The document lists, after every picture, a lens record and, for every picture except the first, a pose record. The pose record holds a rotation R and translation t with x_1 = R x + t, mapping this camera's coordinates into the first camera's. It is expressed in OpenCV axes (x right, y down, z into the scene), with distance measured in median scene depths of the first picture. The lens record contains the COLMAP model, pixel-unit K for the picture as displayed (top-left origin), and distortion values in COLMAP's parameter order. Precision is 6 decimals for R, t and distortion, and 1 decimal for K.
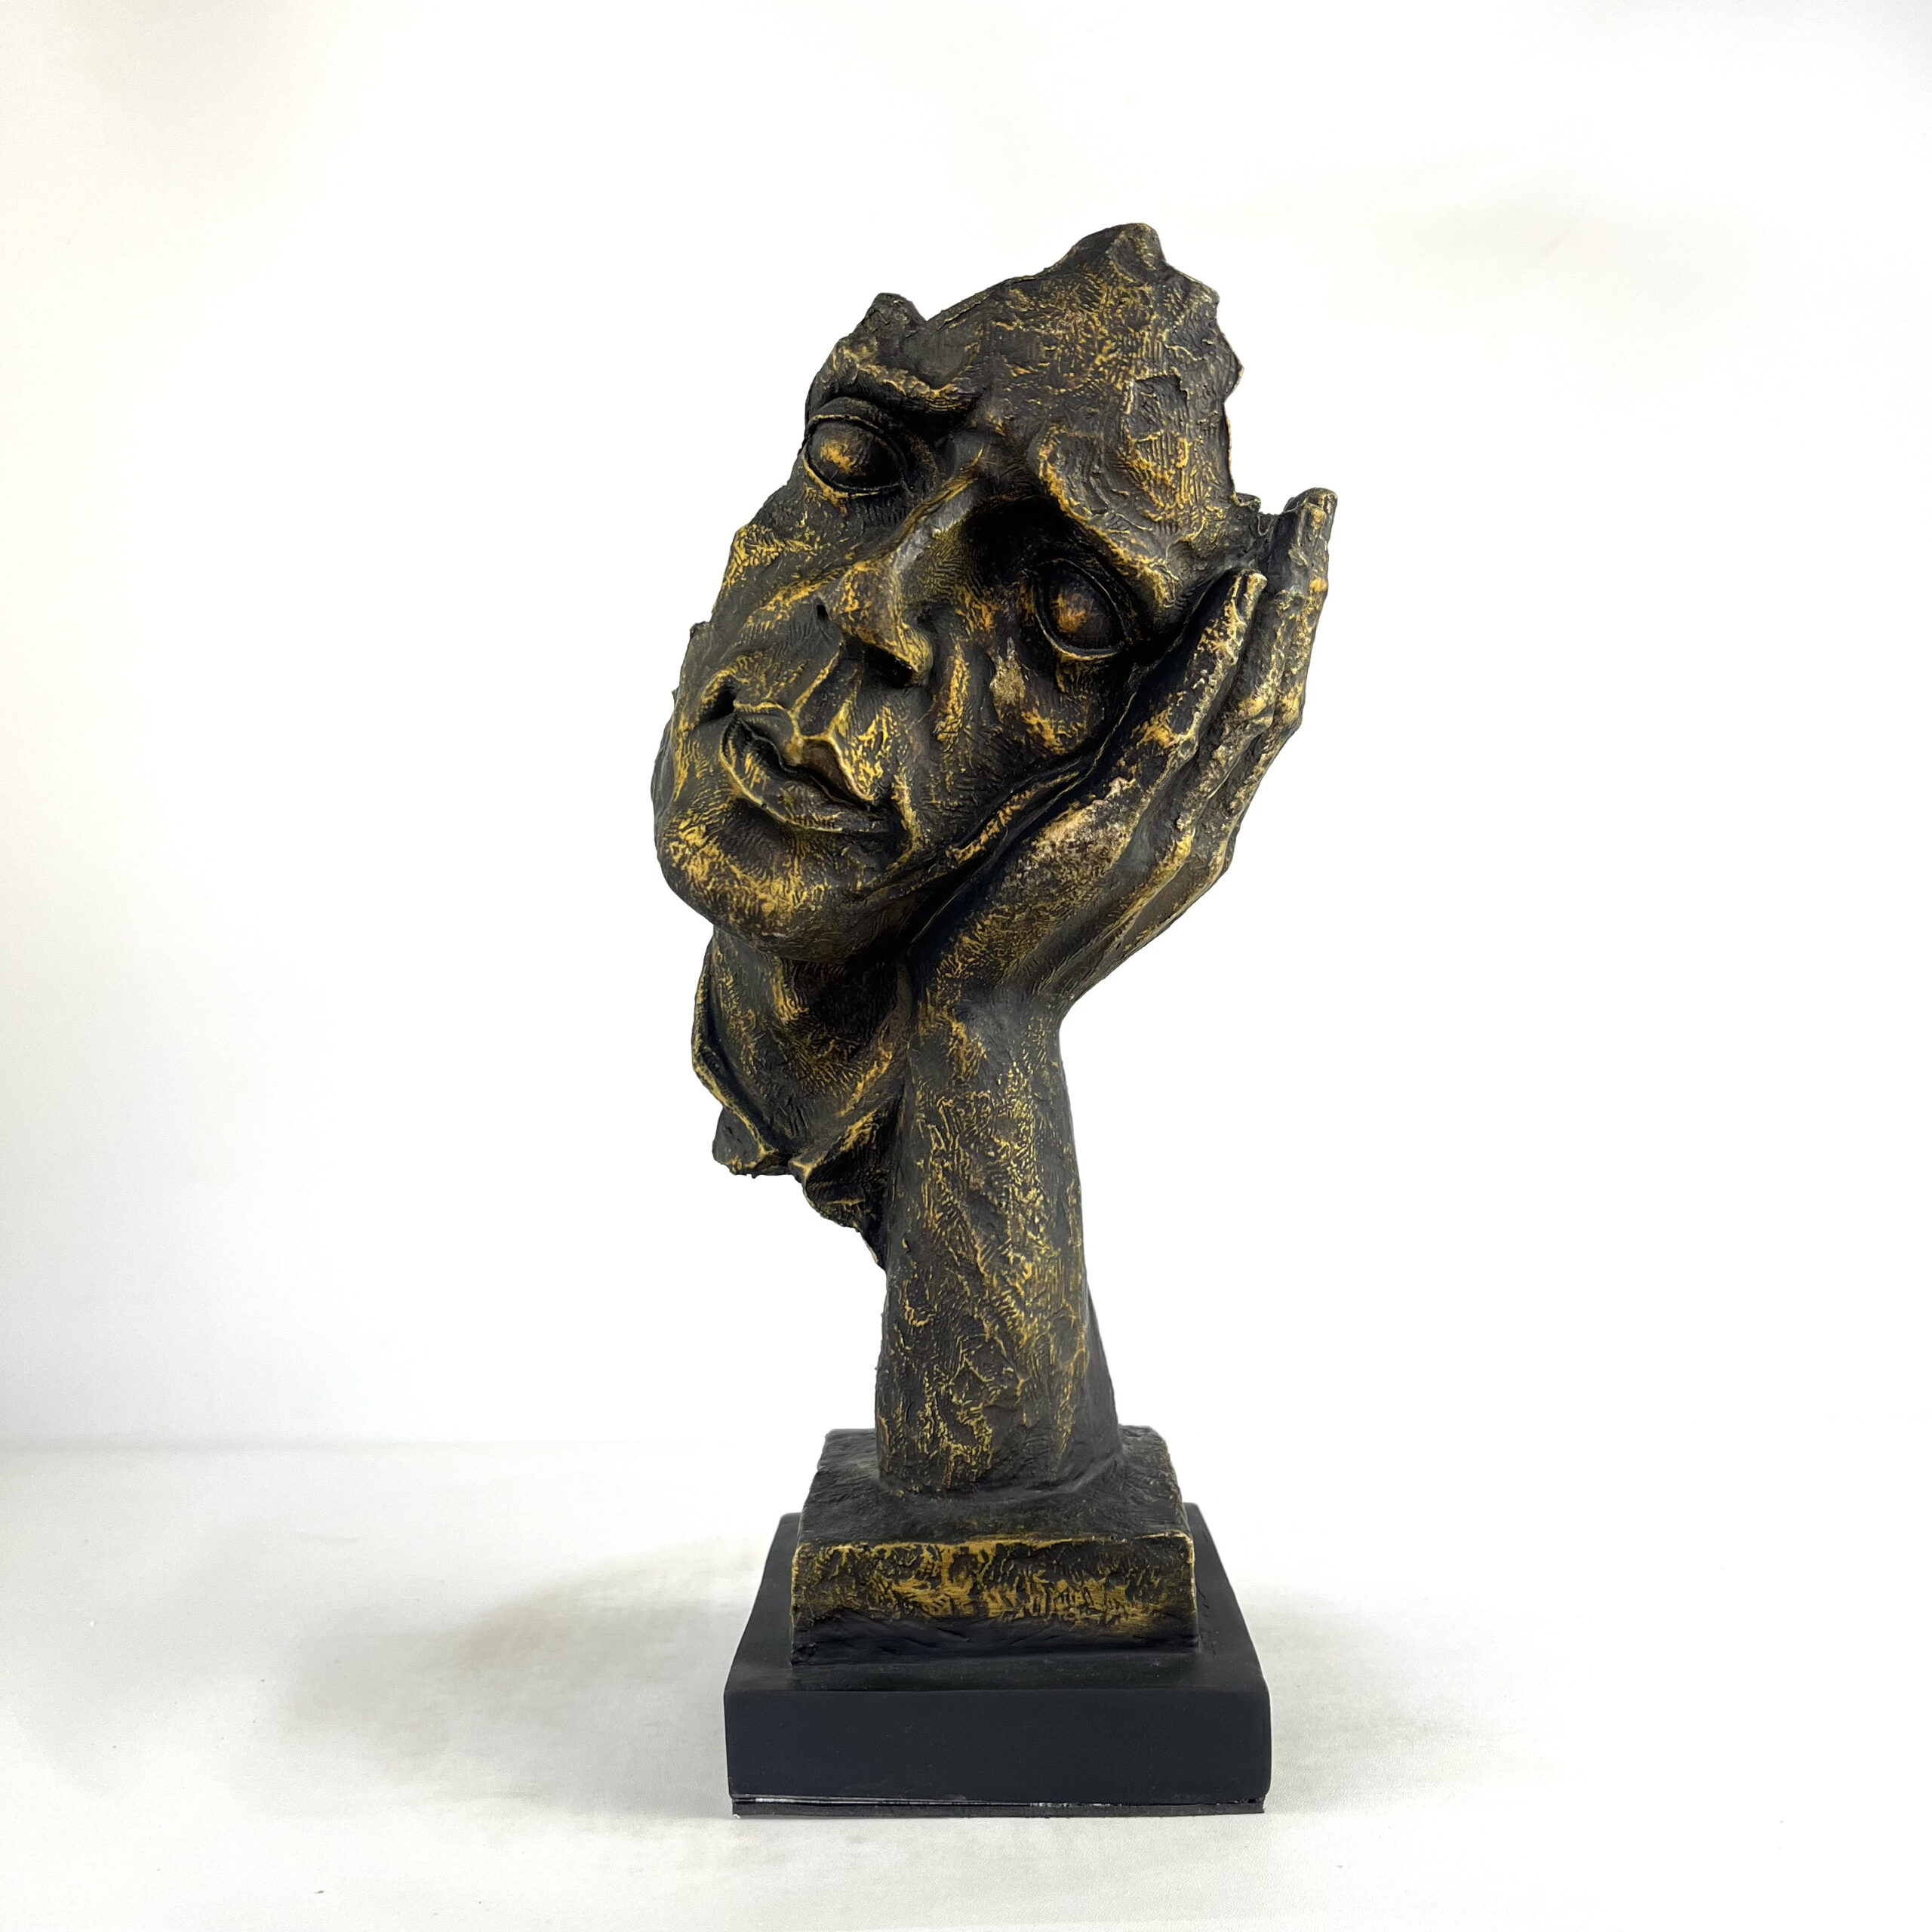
lens RADIAL K [[1979.7, 0, 1017.0], [0, 1979.7, 958.7], [0, 0, 1]] dist [0.069188, -0.001017]
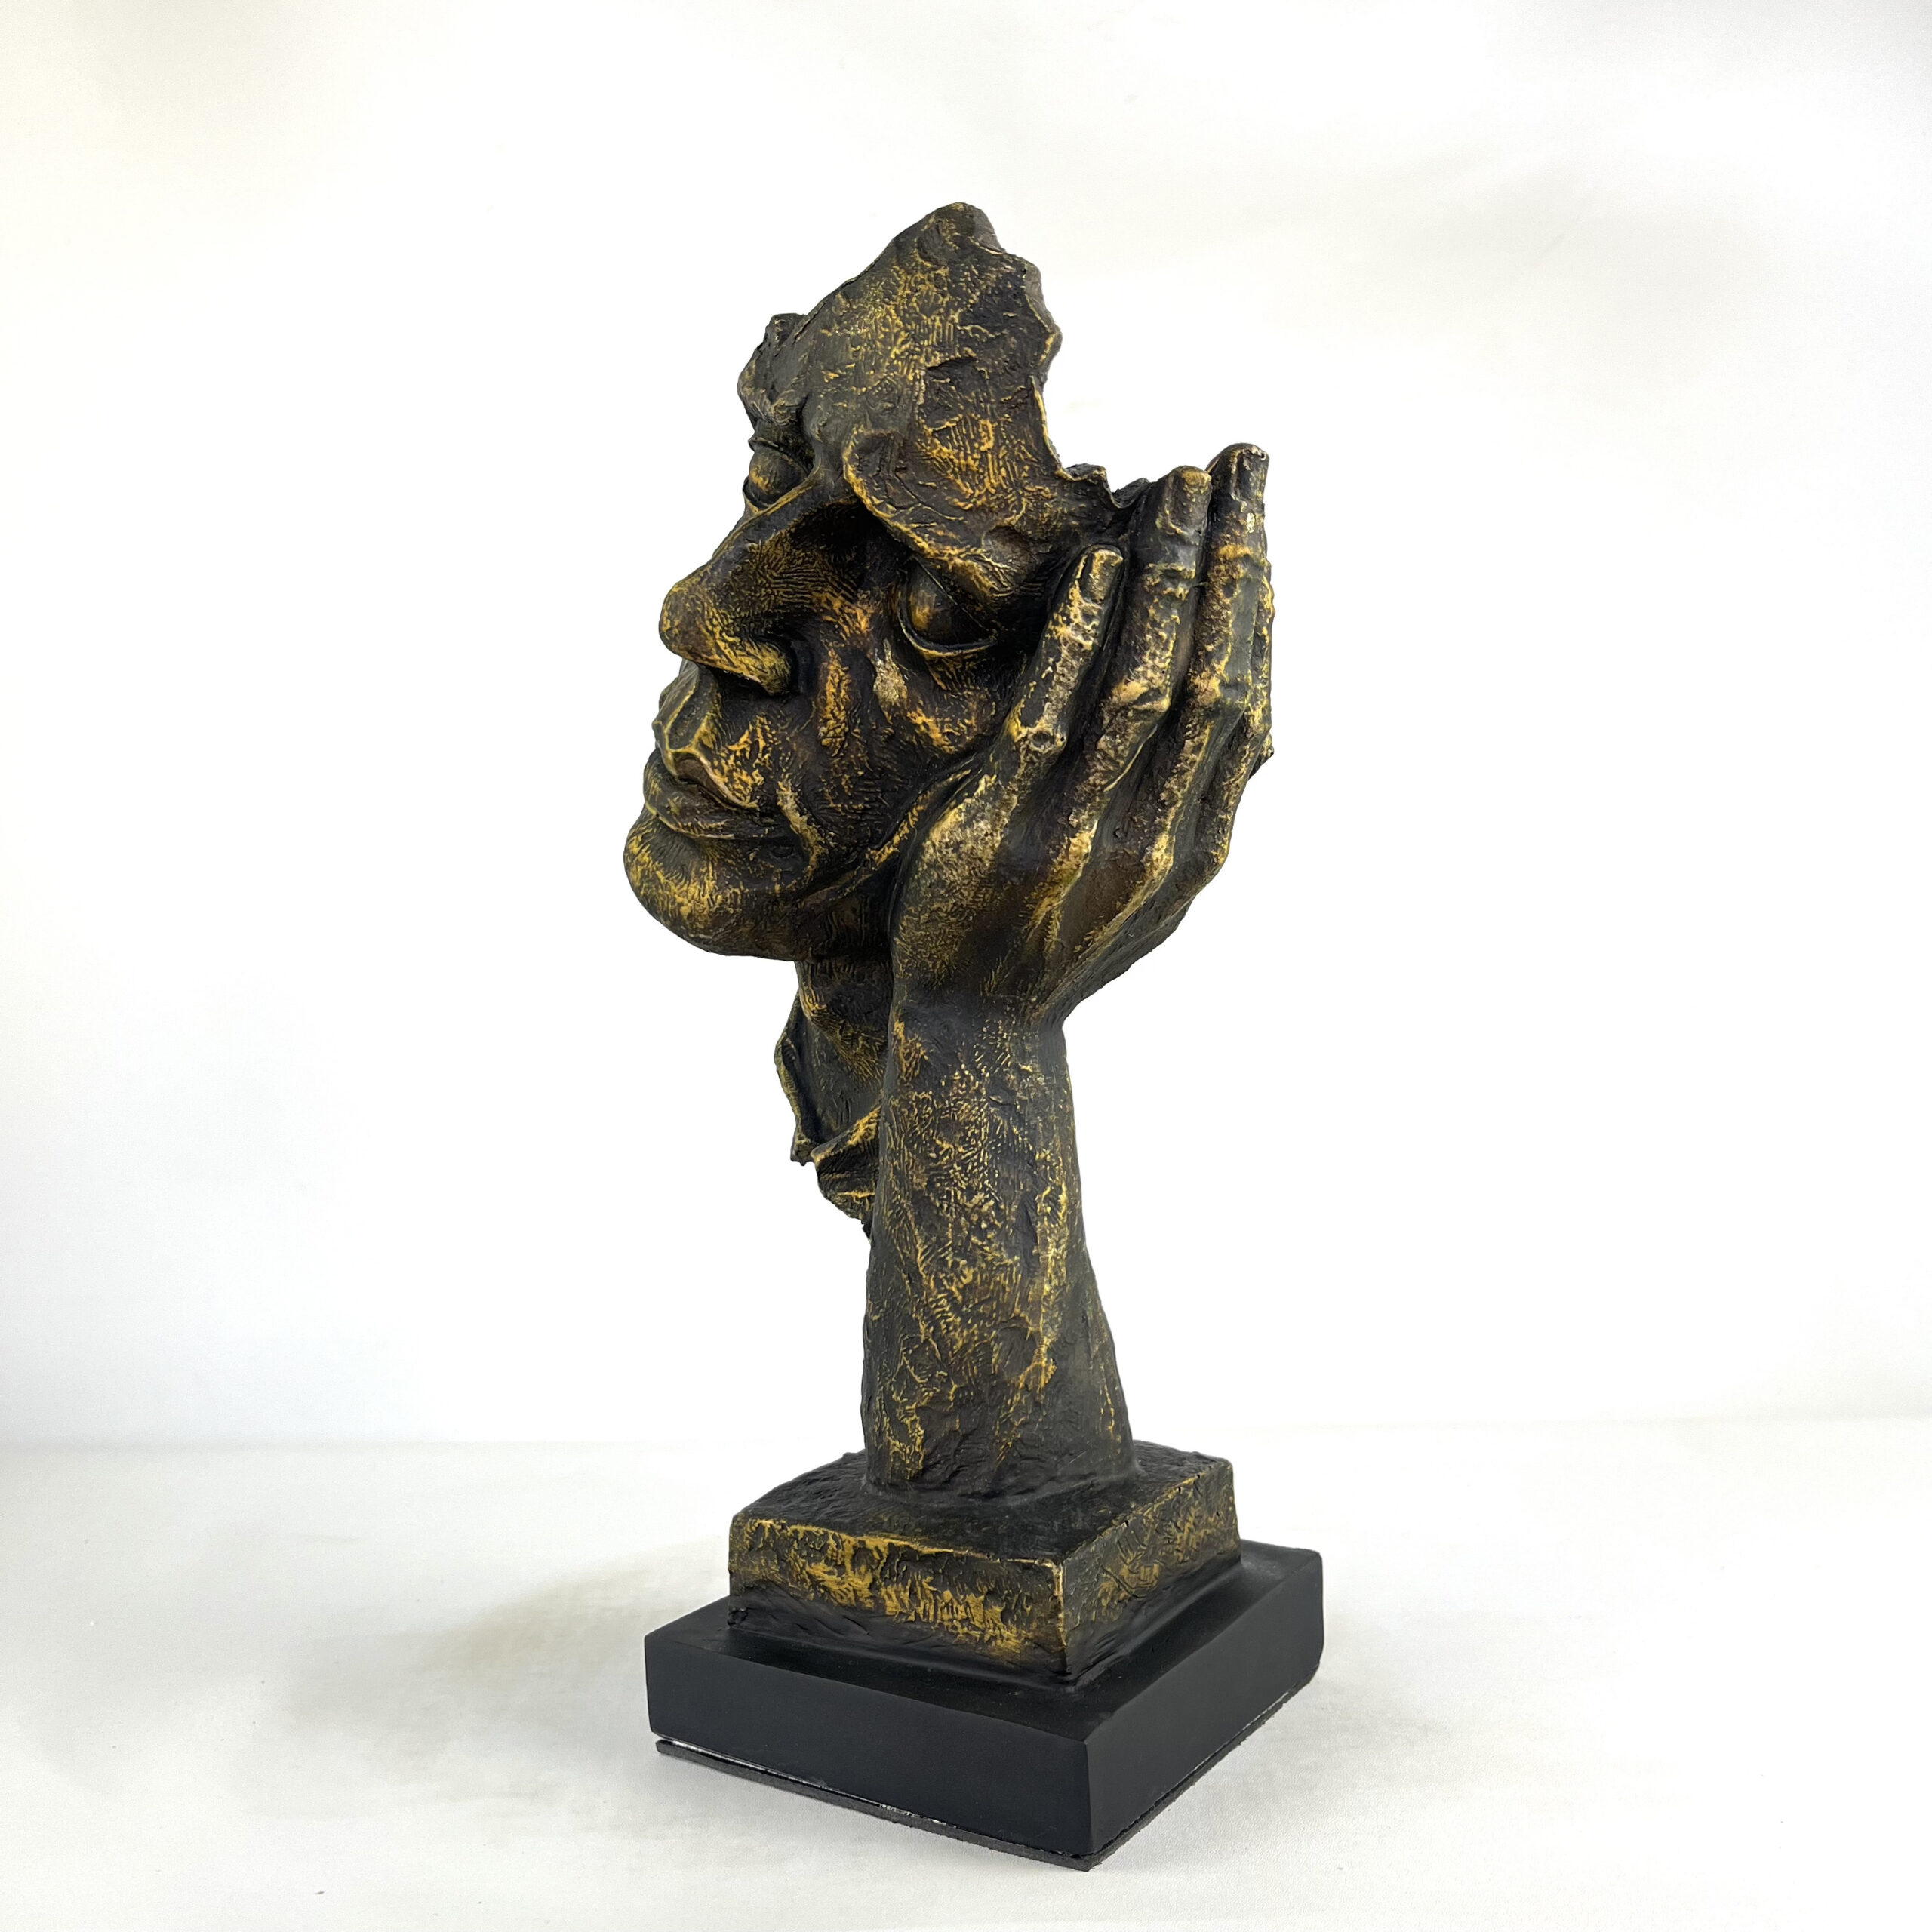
lens RADIAL K [[2023.5, 0, 1011.3], [0, 2023.5, 962.1], [0, 0, 1]] dist [0.074375, -0.002128]
pose [[0.846082, 0.008922, -0.532979, 0.585236], [-0.003982, 0.999938, 0.010418, -0.009913], [0.533039, -0.006692, 0.846064, 0.165581]]
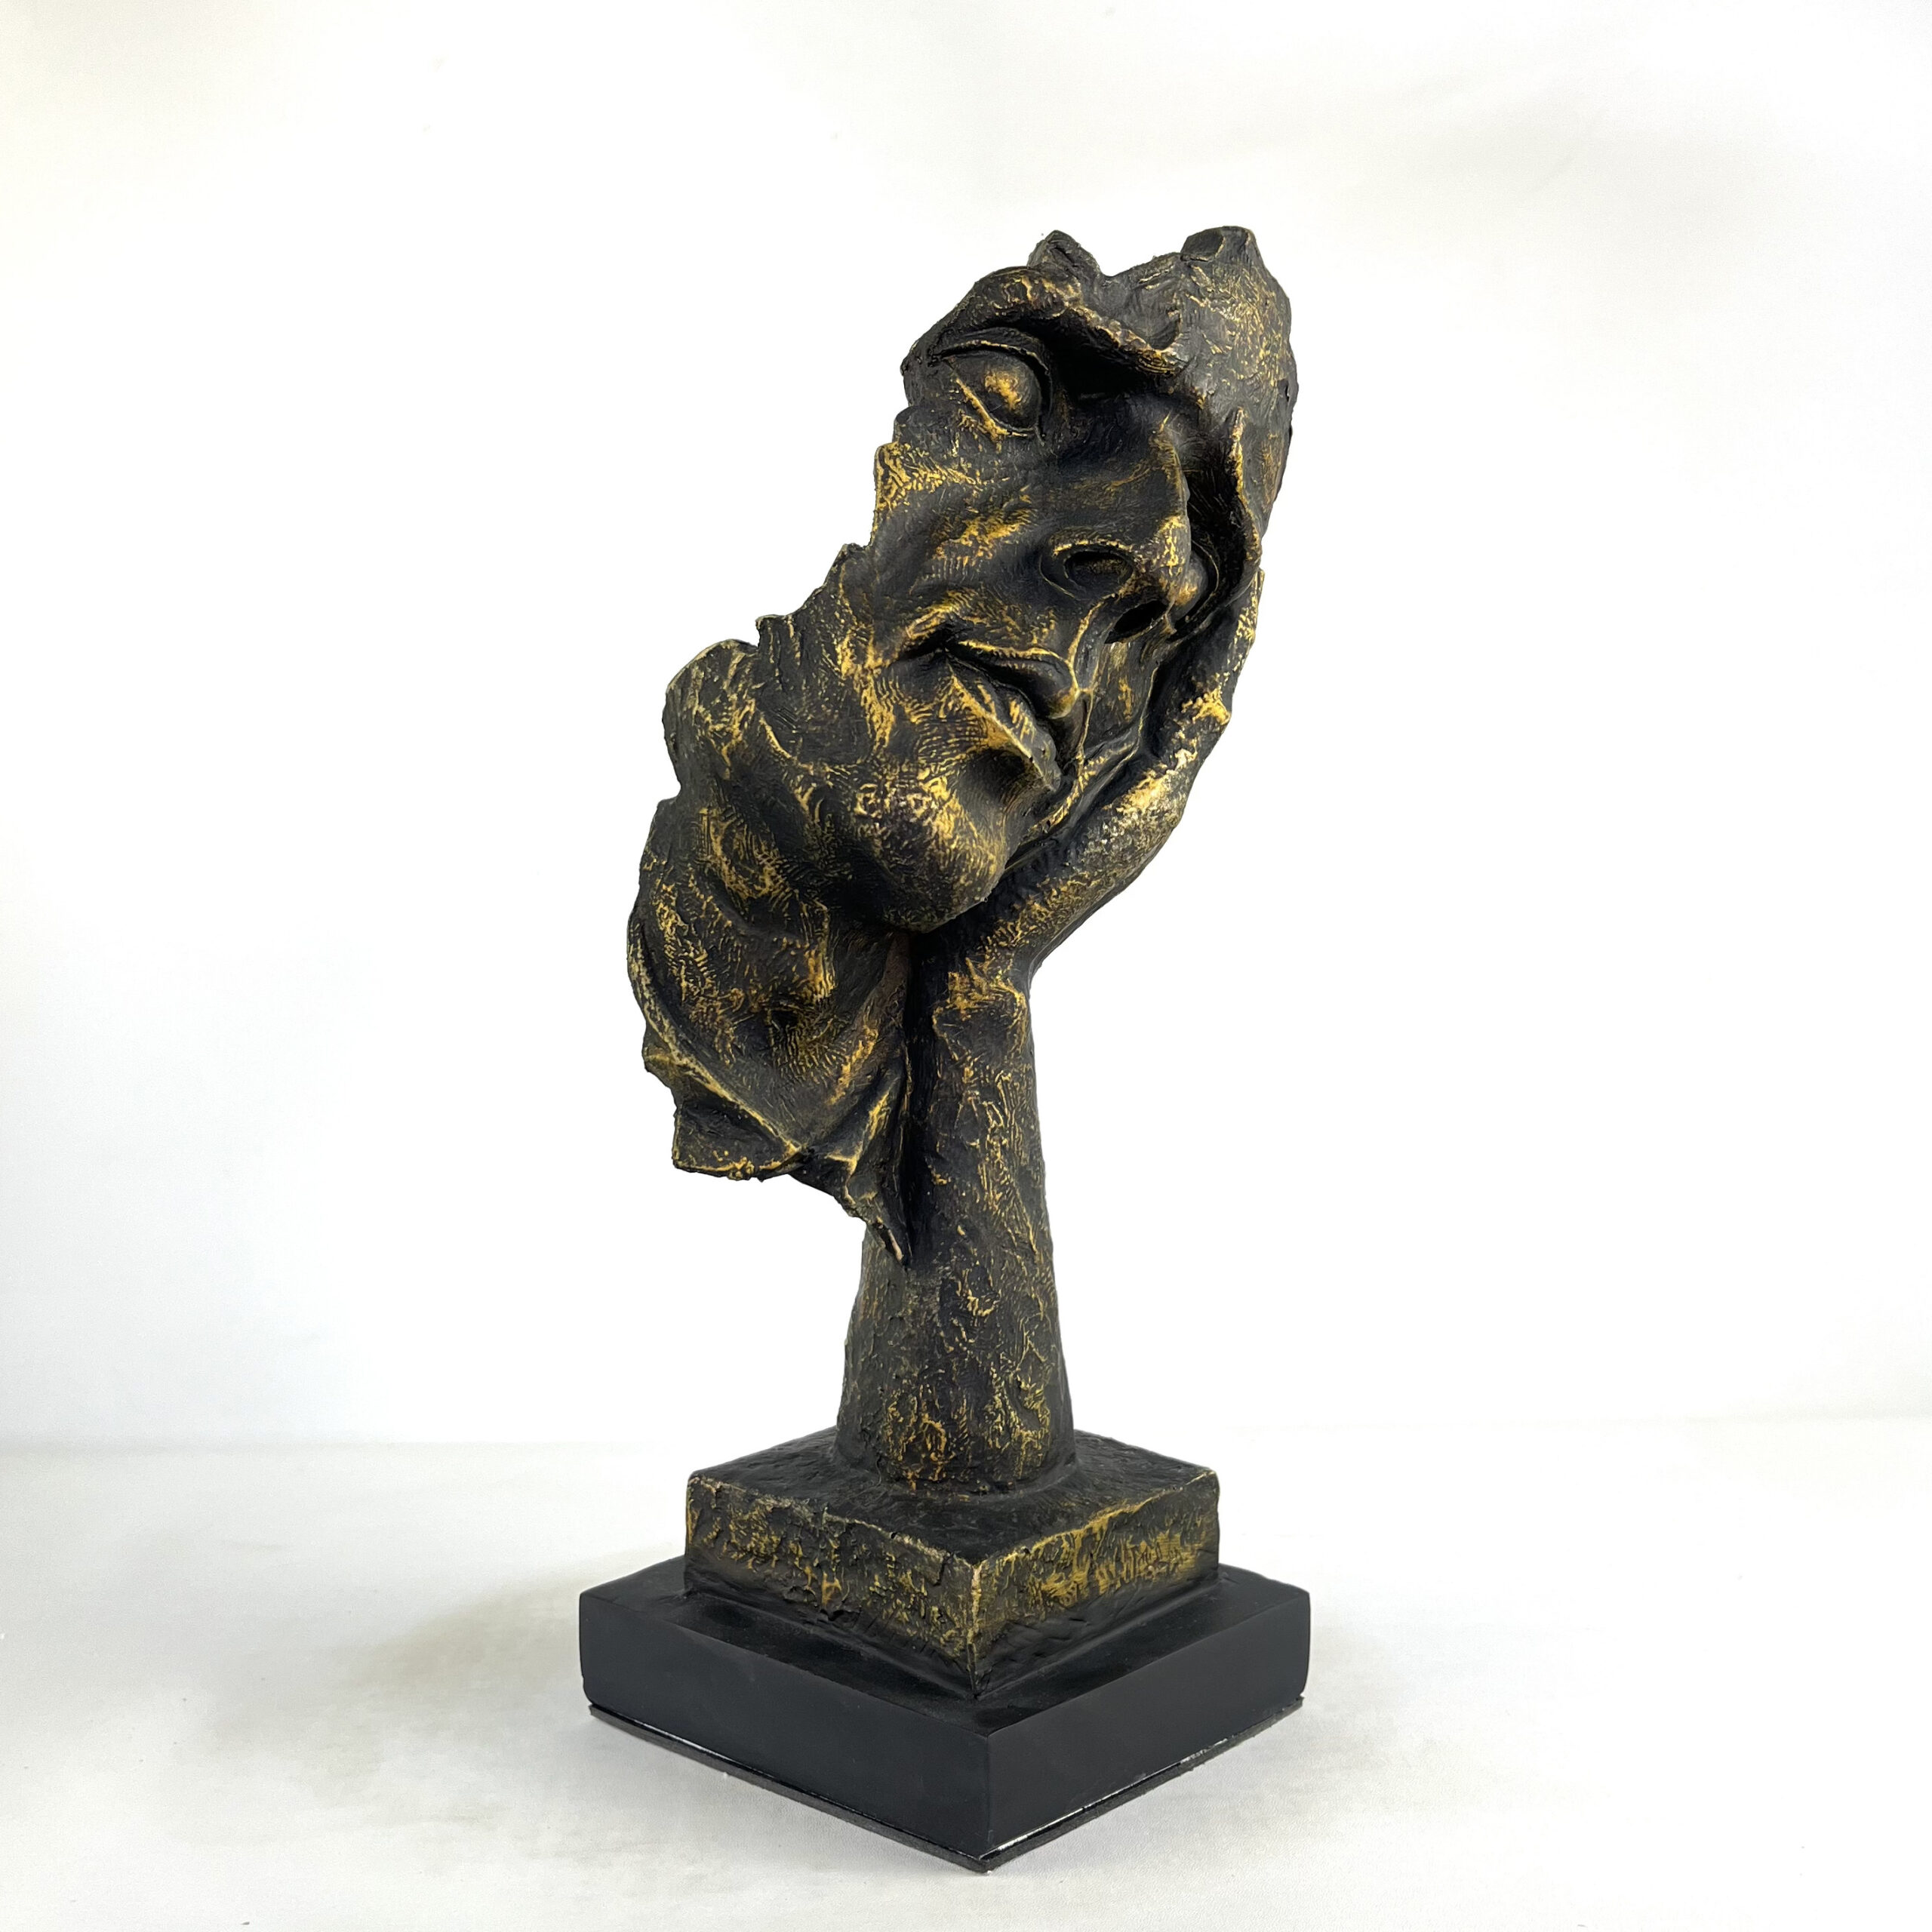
lens RADIAL K [[2062.5, 0, 965.8], [0, 2062.5, 925.7], [0, 0, 1]] dist [0.067019, -0.011816]
pose [[0.672723, -0.004058, 0.739883, -0.815168], [0.012963, 0.999896, -0.006303, 0.005926], [-0.739780, 0.013831, 0.672706, 0.355715]]
